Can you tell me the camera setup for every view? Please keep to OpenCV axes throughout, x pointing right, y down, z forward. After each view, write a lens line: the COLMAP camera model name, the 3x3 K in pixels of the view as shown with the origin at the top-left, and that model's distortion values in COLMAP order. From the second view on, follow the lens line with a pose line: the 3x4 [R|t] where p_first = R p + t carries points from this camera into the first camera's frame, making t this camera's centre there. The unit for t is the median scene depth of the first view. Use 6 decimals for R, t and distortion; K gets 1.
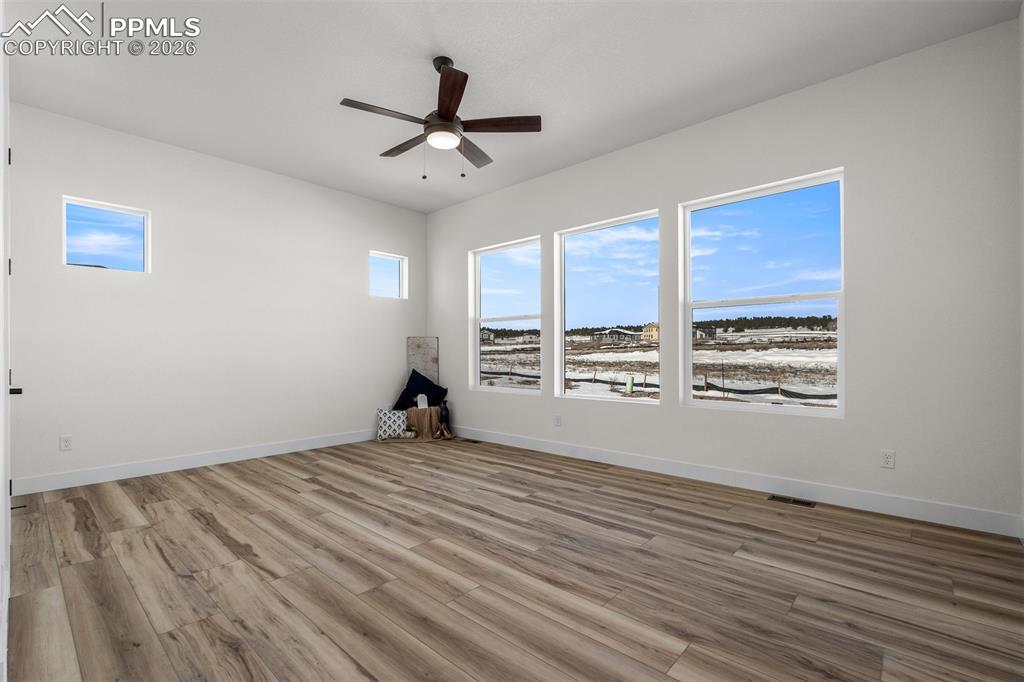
lens RADIAL K [[467.4, 0, 511.3], [0, 467.4, 354.7], [0, 0, 1]] dist [0.000177, 0.000145]
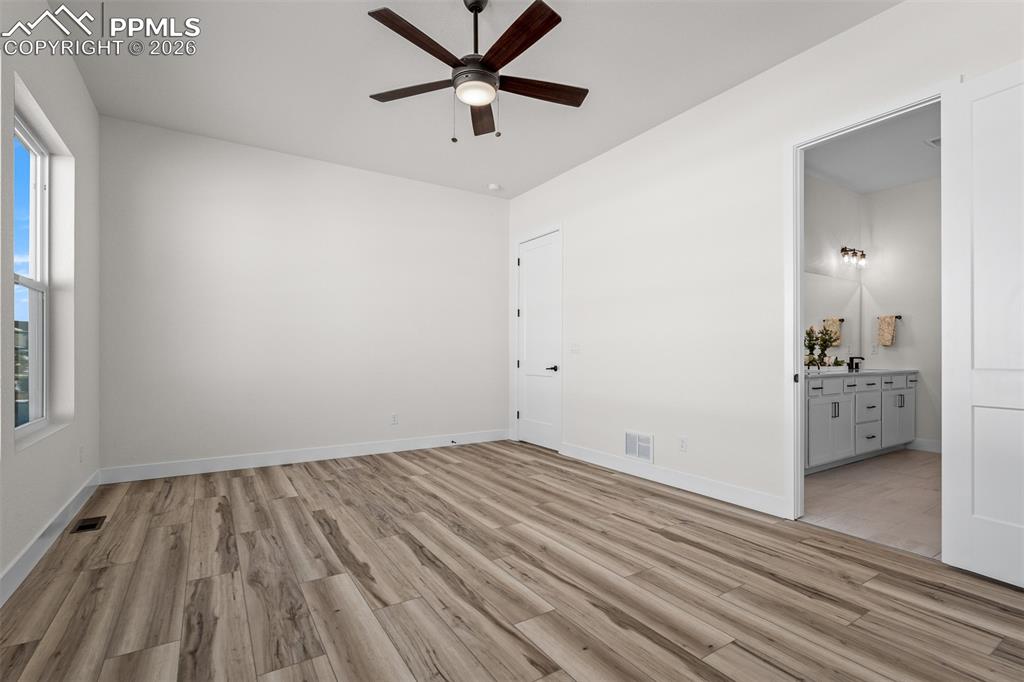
lens RADIAL K [[485.3, 0, 513.8], [0, 485.3, 352.0], [0, 0, 1]] dist [-0.001455, -0.000211]
pose [[-0.967507, 0.001853, 0.252836, -0.452261], [0.001765, 0.999998, -0.000573, -0.004600], [-0.252836, -0.000108, -0.967509, 1.934259]]
